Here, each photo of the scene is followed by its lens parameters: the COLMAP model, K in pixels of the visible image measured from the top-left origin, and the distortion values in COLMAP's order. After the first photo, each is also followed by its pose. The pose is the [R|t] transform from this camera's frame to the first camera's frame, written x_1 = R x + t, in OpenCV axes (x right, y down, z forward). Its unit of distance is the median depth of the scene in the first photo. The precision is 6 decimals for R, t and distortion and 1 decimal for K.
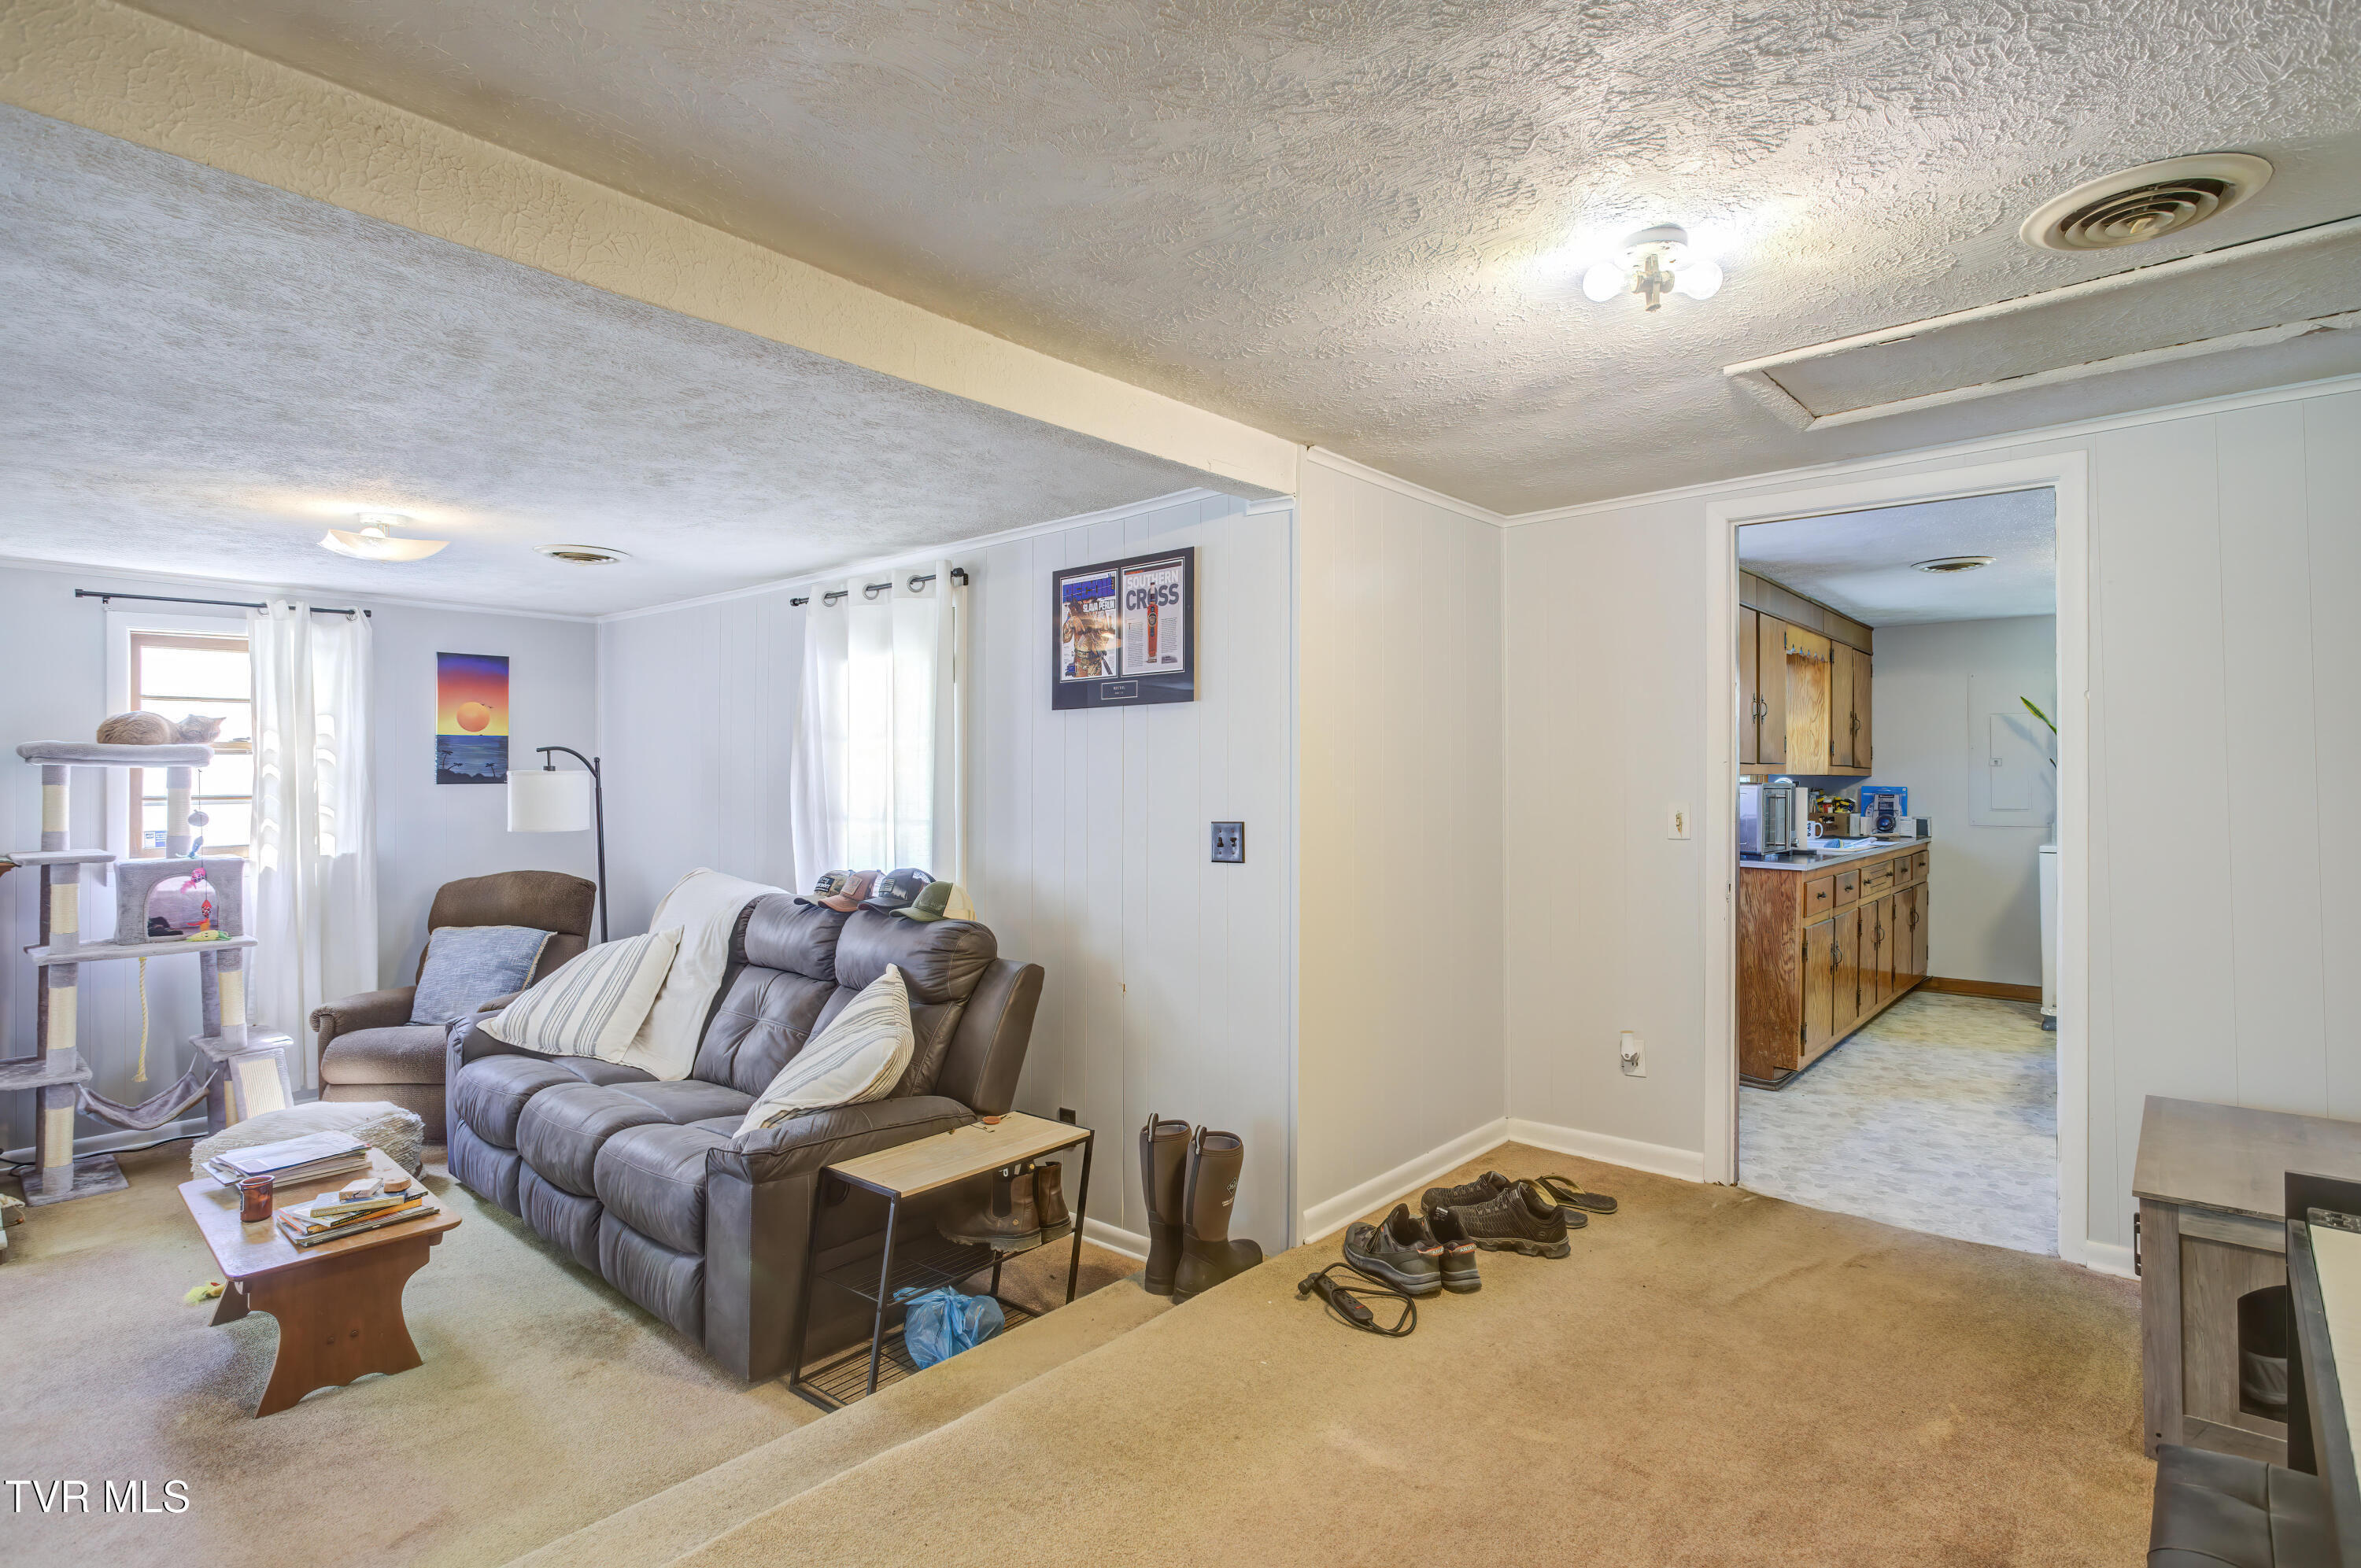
lens RADIAL K [[1164.2, 0, 1180.5], [0, 1164.2, 784.0], [0, 0, 1]] dist [-0.007856, 0.000401]
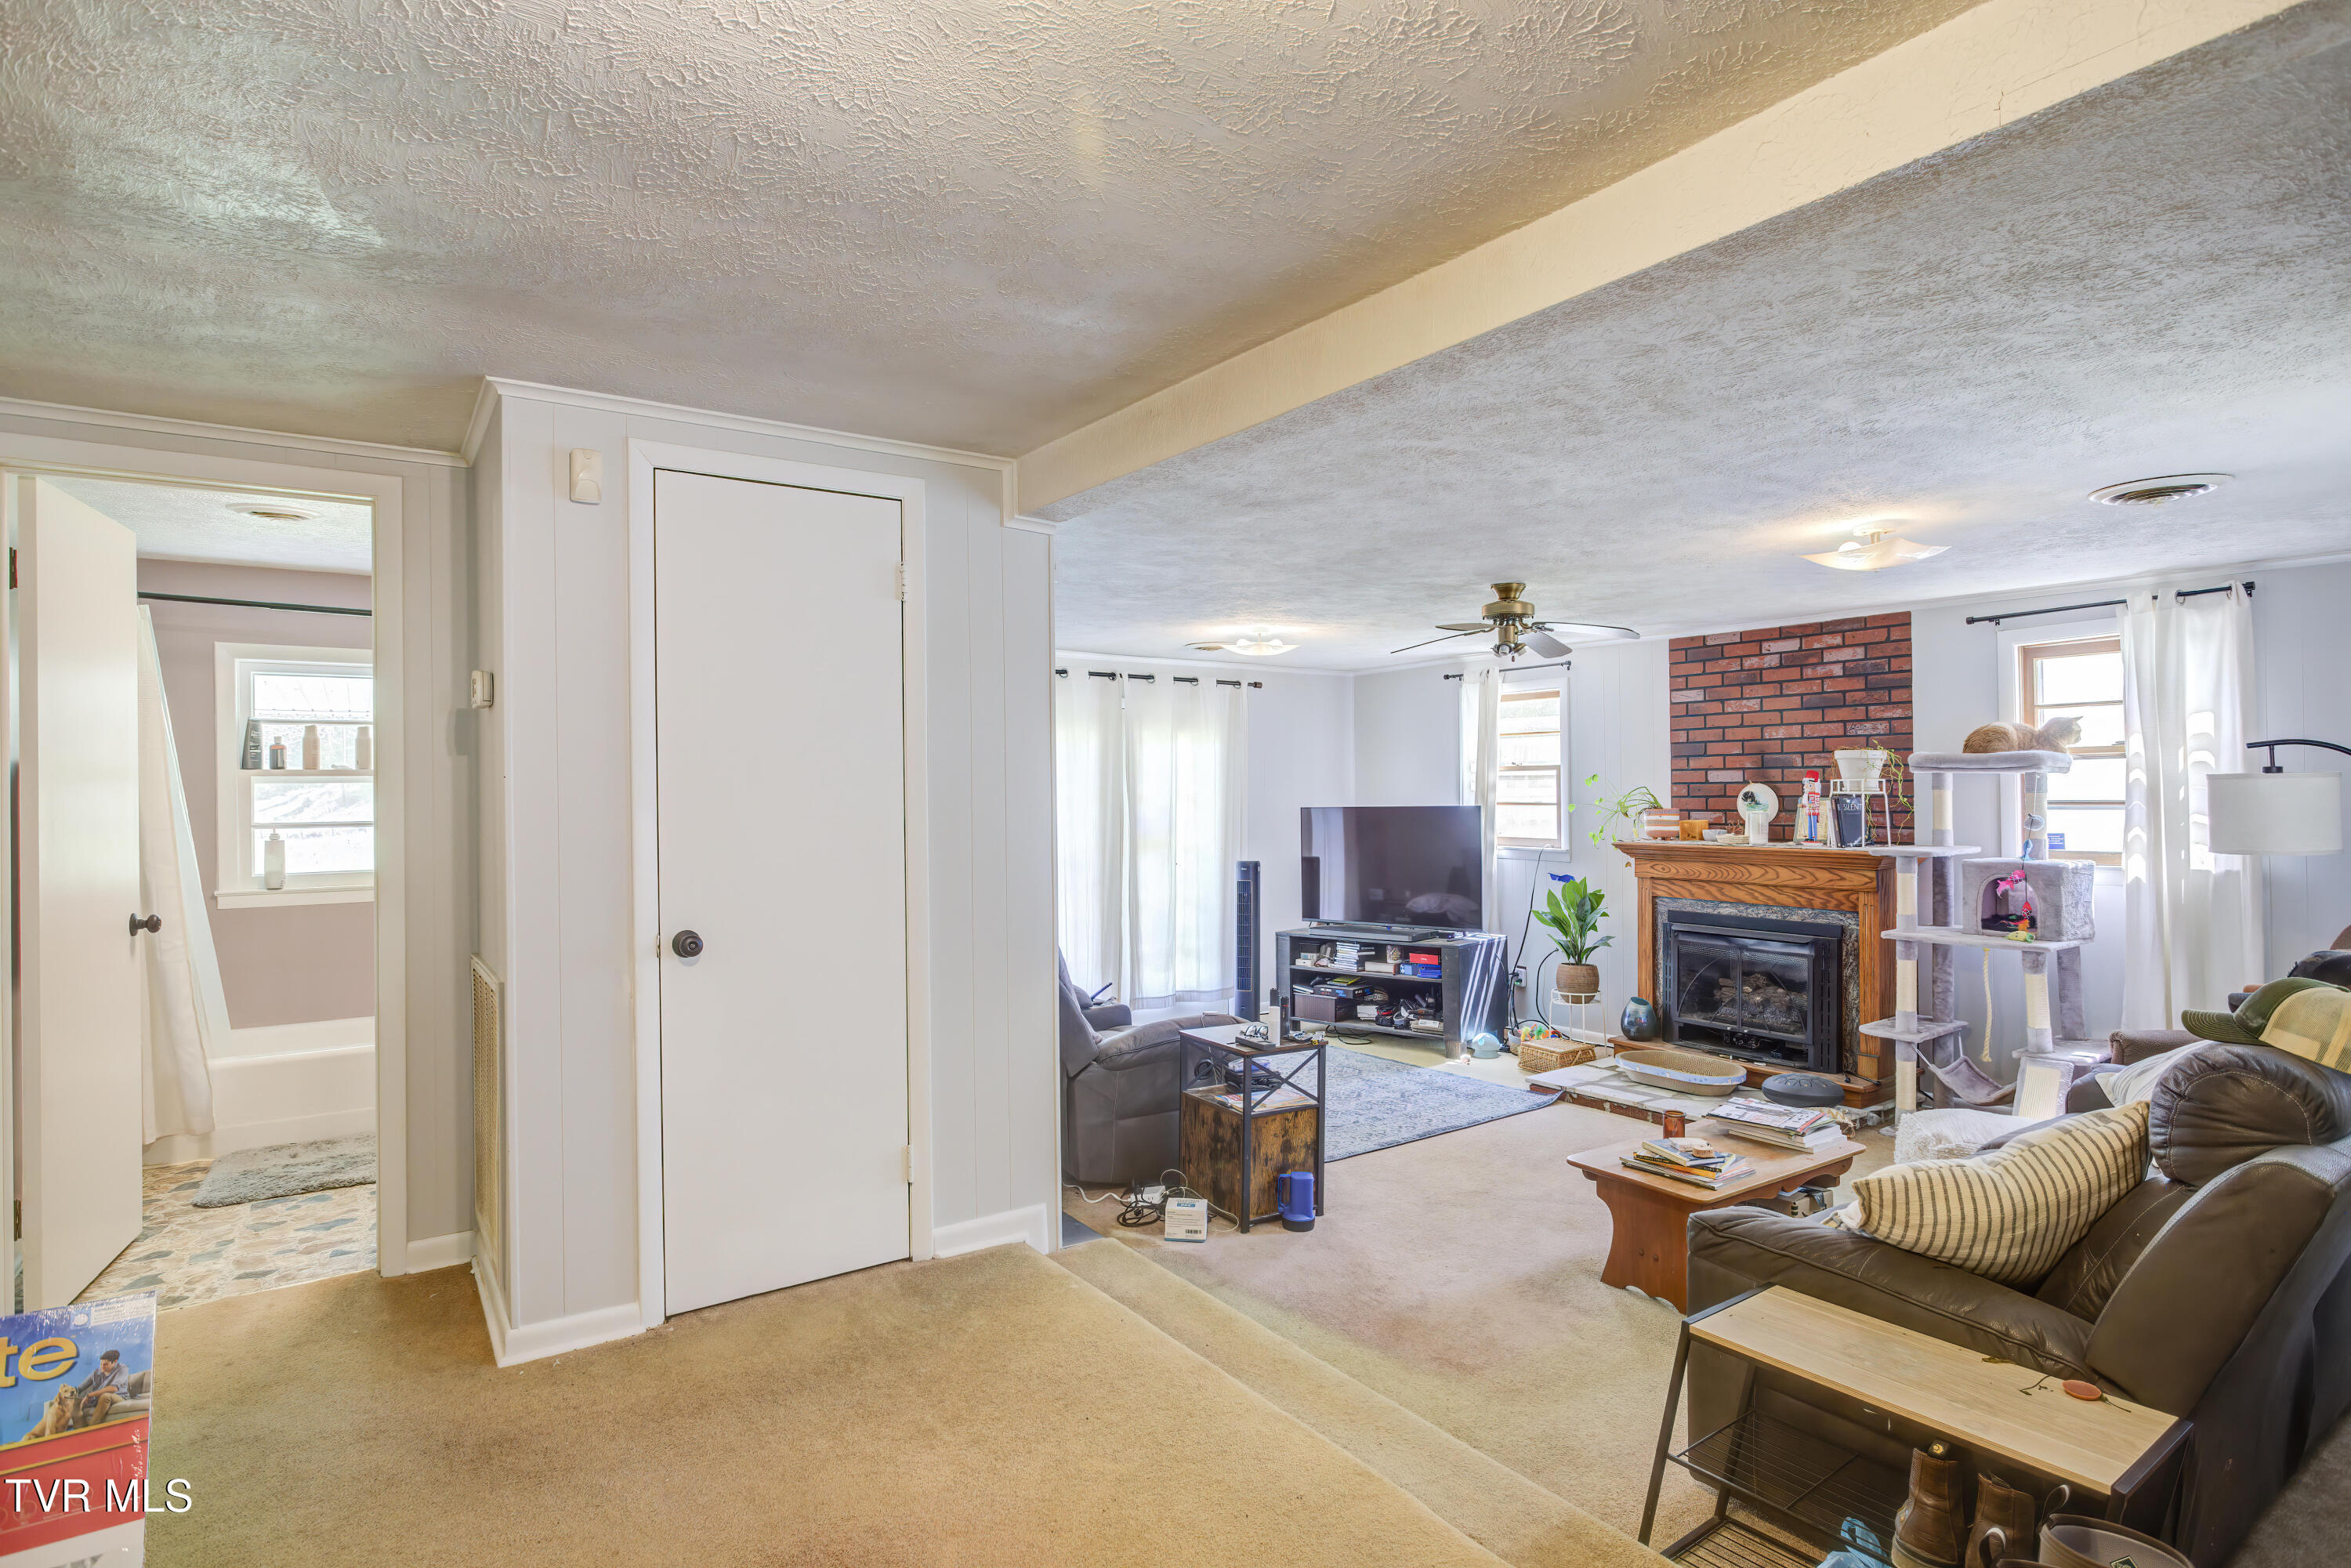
lens RADIAL K [[1194.1, 0, 1175.5], [0, 1194.1, 784.0], [0, 0, 1]] dist [-0.012404, -0.001161]
pose [[-0.230601, -0.000810, -0.973048, 0.434574], [0.000527, 0.999999, -0.000958, -0.004691], [0.973048, -0.000734, -0.230600, 0.609339]]
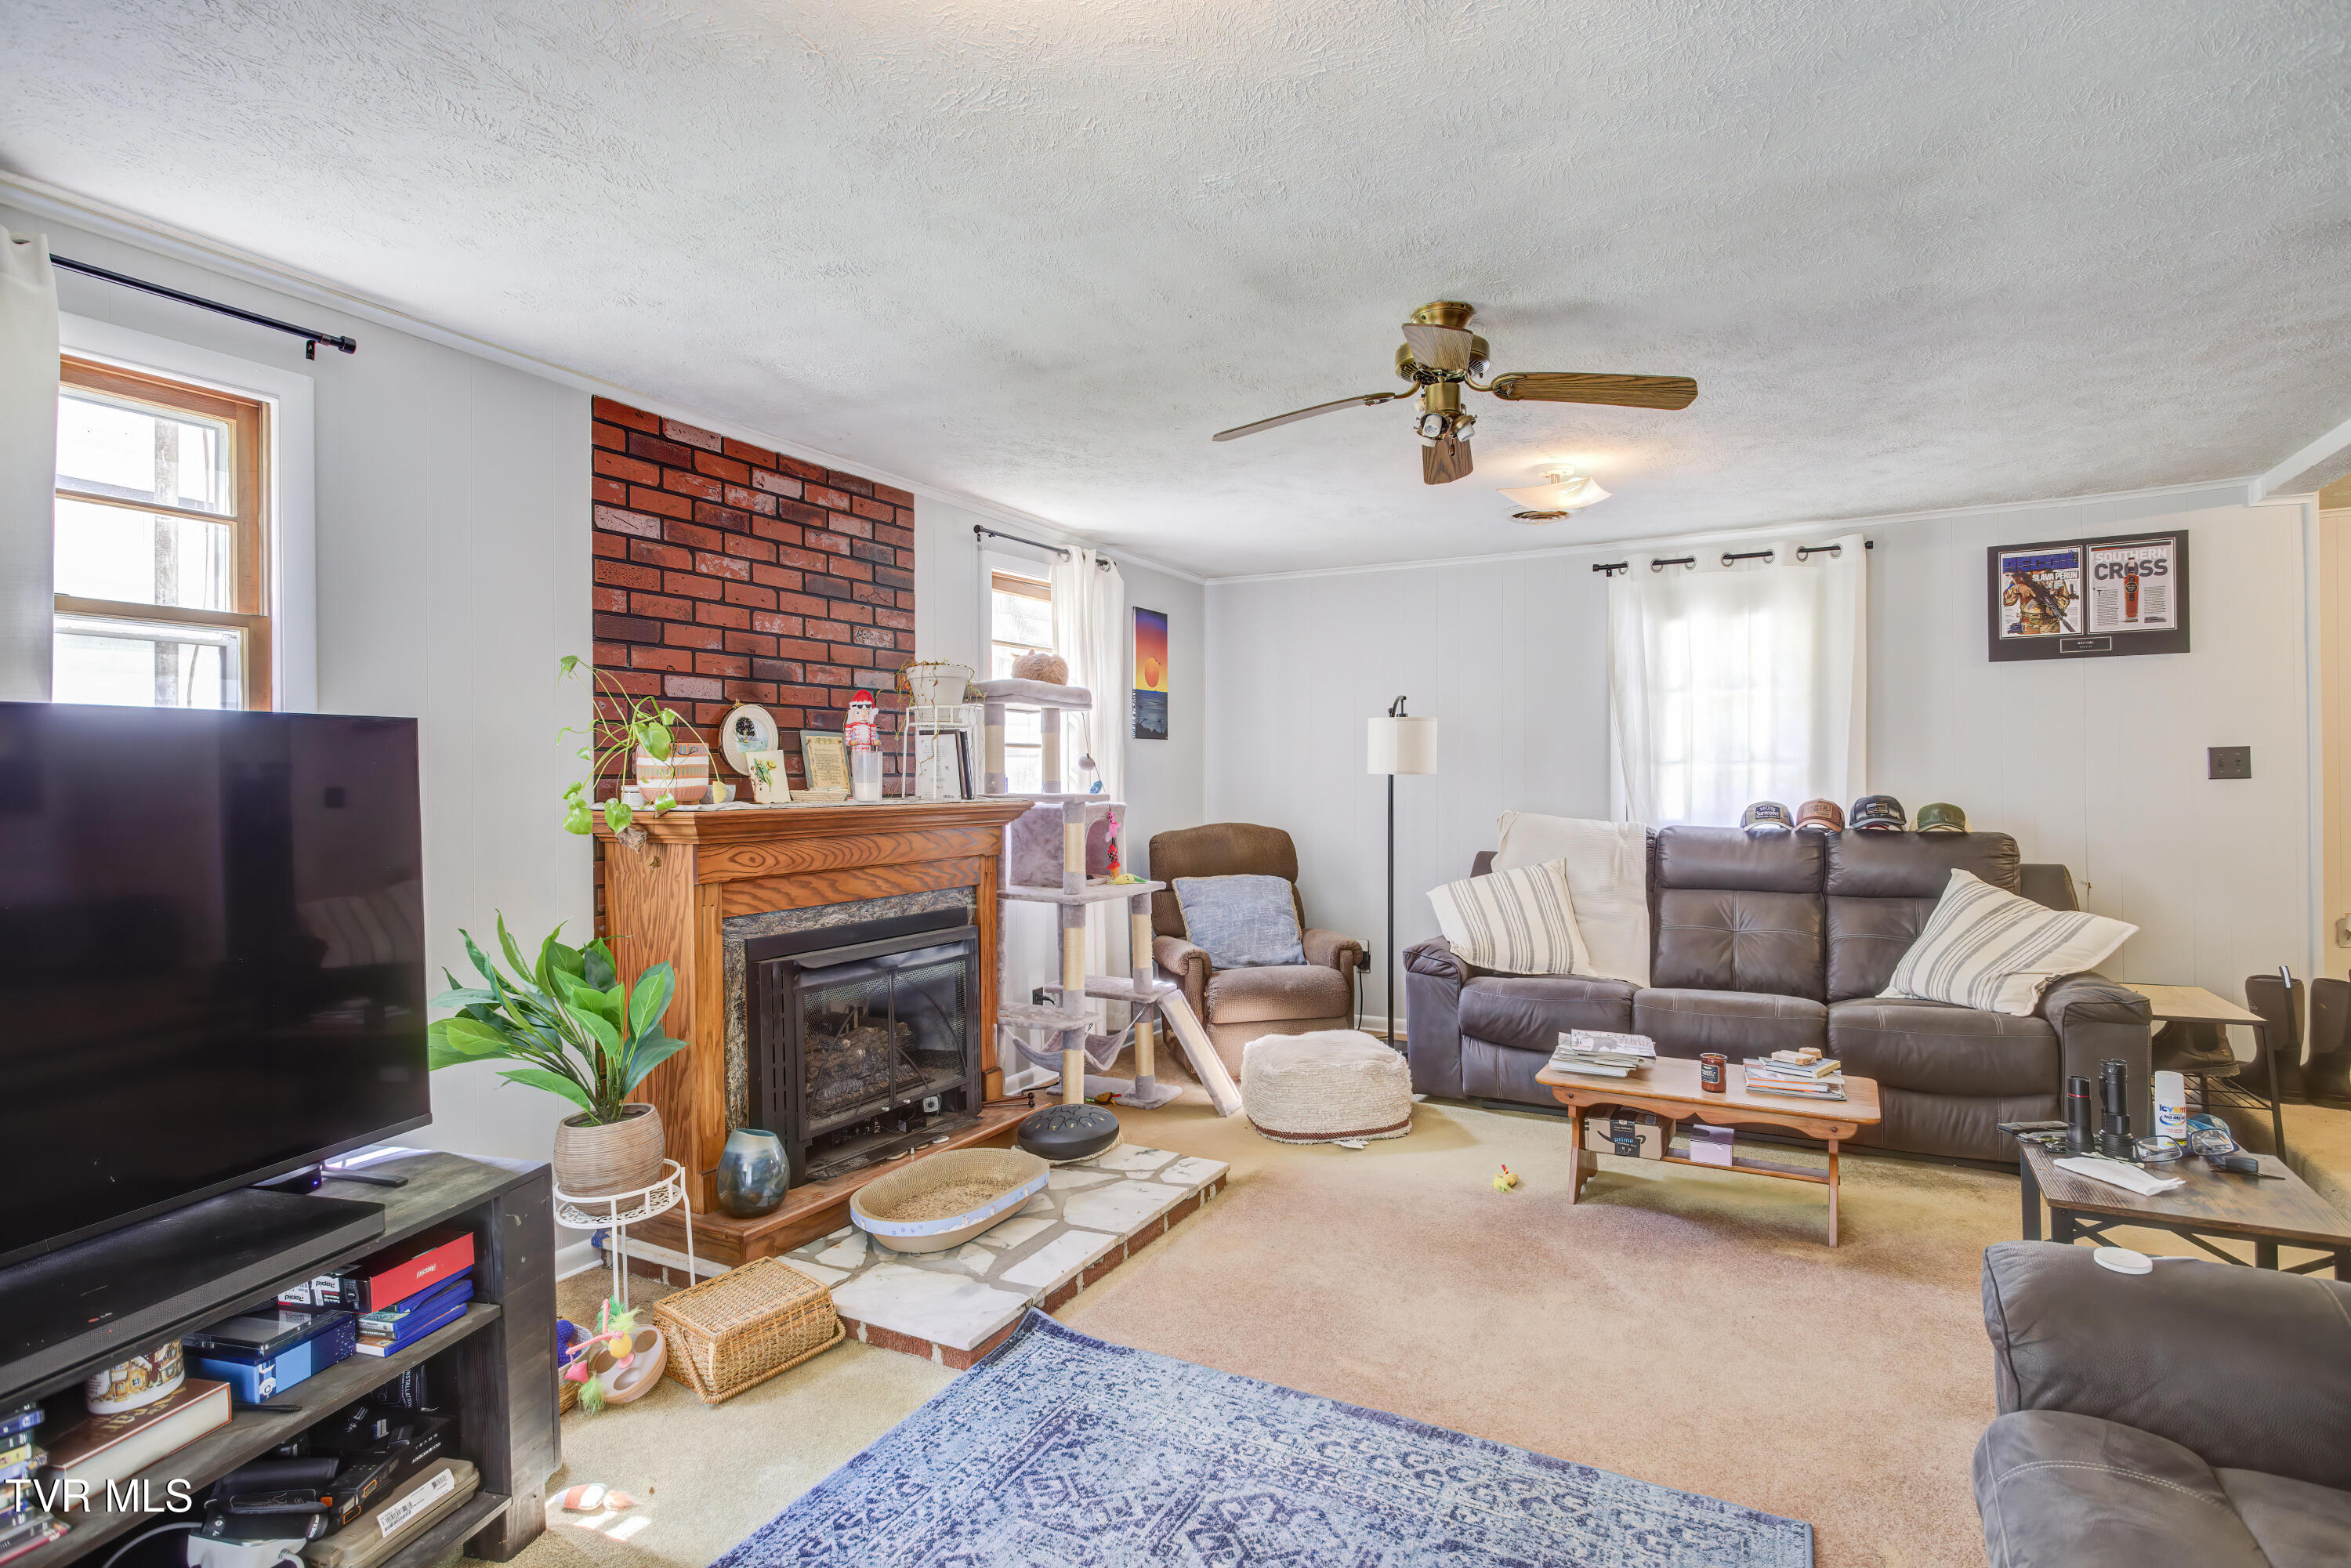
lens RADIAL K [[1142.2, 0, 1175.5], [0, 1142.2, 784.0], [0, 0, 1]] dist [-0.006922, 0.001585]
pose [[0.975839, -0.005160, 0.218430, -1.204406], [0.005560, 0.999984, -0.001215, 0.060359], [-0.218421, 0.002400, 0.975852, 0.035528]]
